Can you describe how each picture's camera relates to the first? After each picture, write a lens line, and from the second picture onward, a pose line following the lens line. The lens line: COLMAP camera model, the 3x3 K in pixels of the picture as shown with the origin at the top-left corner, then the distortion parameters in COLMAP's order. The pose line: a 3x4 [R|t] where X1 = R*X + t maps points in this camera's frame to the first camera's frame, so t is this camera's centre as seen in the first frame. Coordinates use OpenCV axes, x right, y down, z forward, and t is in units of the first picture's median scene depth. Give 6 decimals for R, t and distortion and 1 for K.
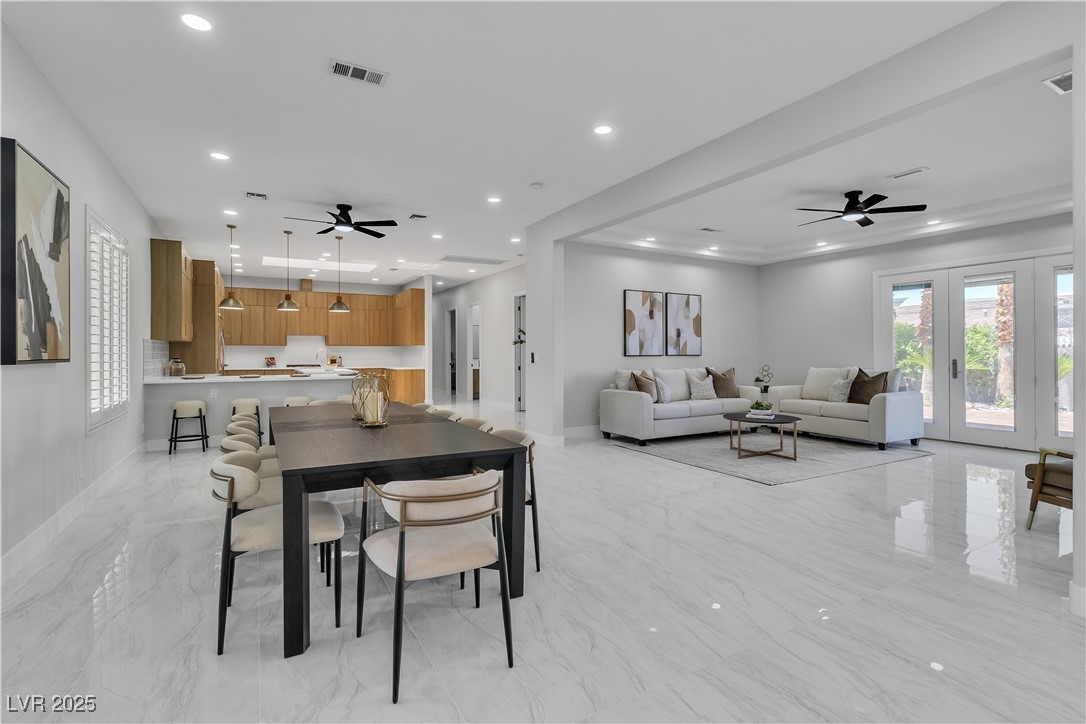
lens RADIAL K [[500.2, 0, 537.5], [0, 500.2, 360.0], [0, 0, 1]] dist [-0.004294, 0.001468]
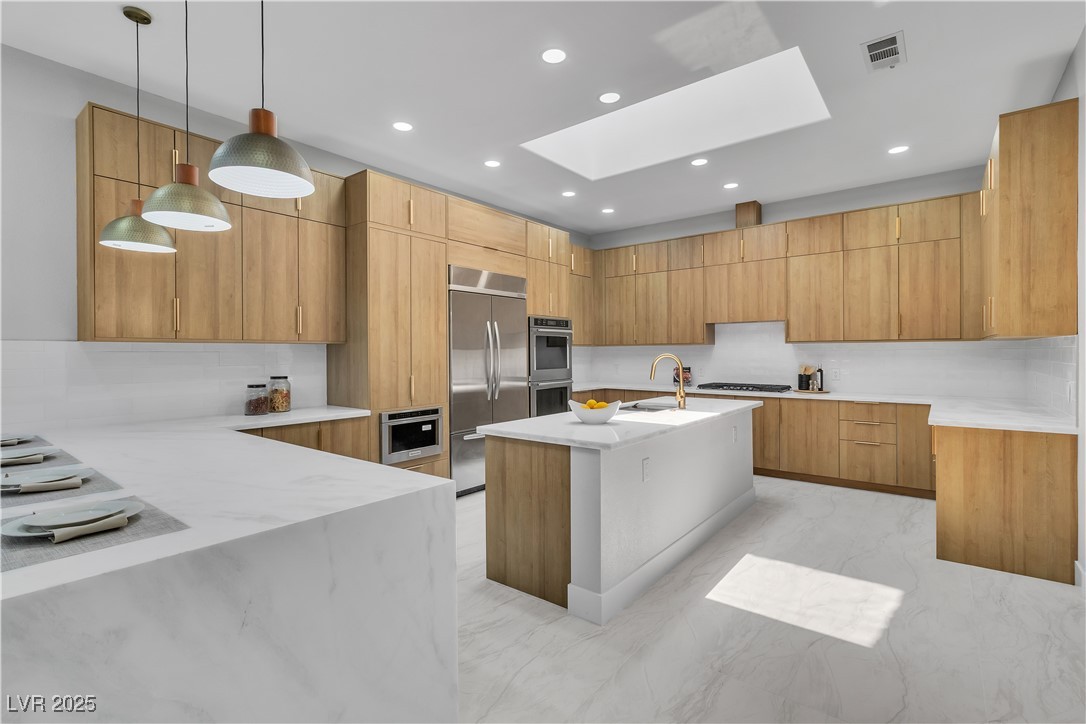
lens RADIAL K [[500.2, 0, 544.8], [0, 500.2, 358.0], [0, 0, 1]] dist [-0.004294, 0.001468]
pose [[0.383384, 0.008077, -0.923554, -0.101741], [-0.009047, 0.999947, 0.004990, -0.016943], [0.923545, 0.006442, 0.383437, 0.666752]]
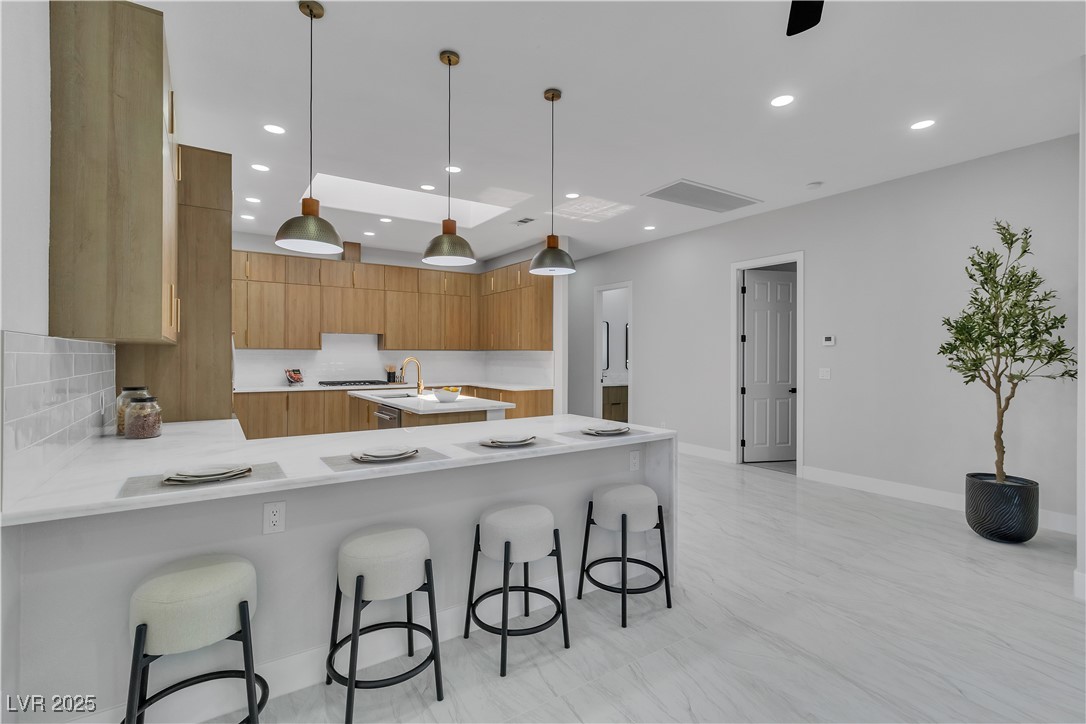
lens RADIAL K [[500.2, 0, 540.3], [0, 500.2, 358.4], [0, 0, 1]] dist [-0.004294, 0.001468]
pose [[0.997585, 0.002633, 0.069408, -0.281613], [-0.002038, 0.999961, -0.008650, -0.014199], [-0.069428, 0.008488, 0.997551, 0.380980]]
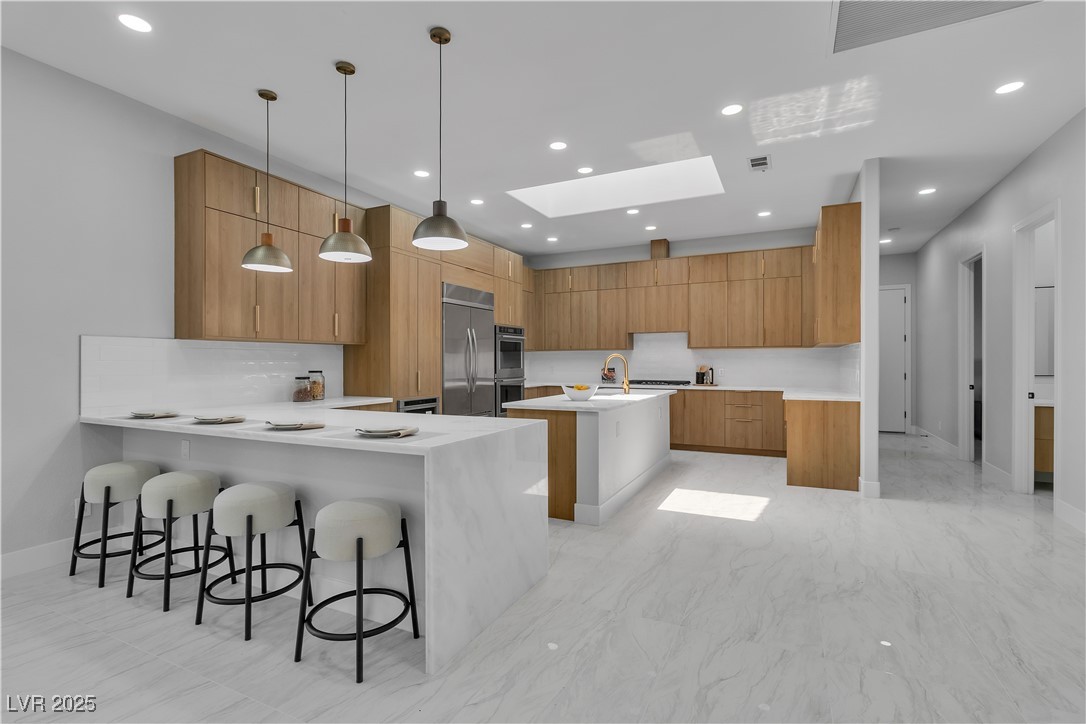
lens RADIAL K [[500.2, 0, 547.2], [0, 500.2, 369.3], [0, 0, 1]] dist [-0.004294, 0.001468]
pose [[0.575984, 0.012833, -0.817360, -0.041468], [-0.010375, 0.999911, 0.008388, -0.008438], [0.817395, 0.003649, 0.576066, 0.556996]]
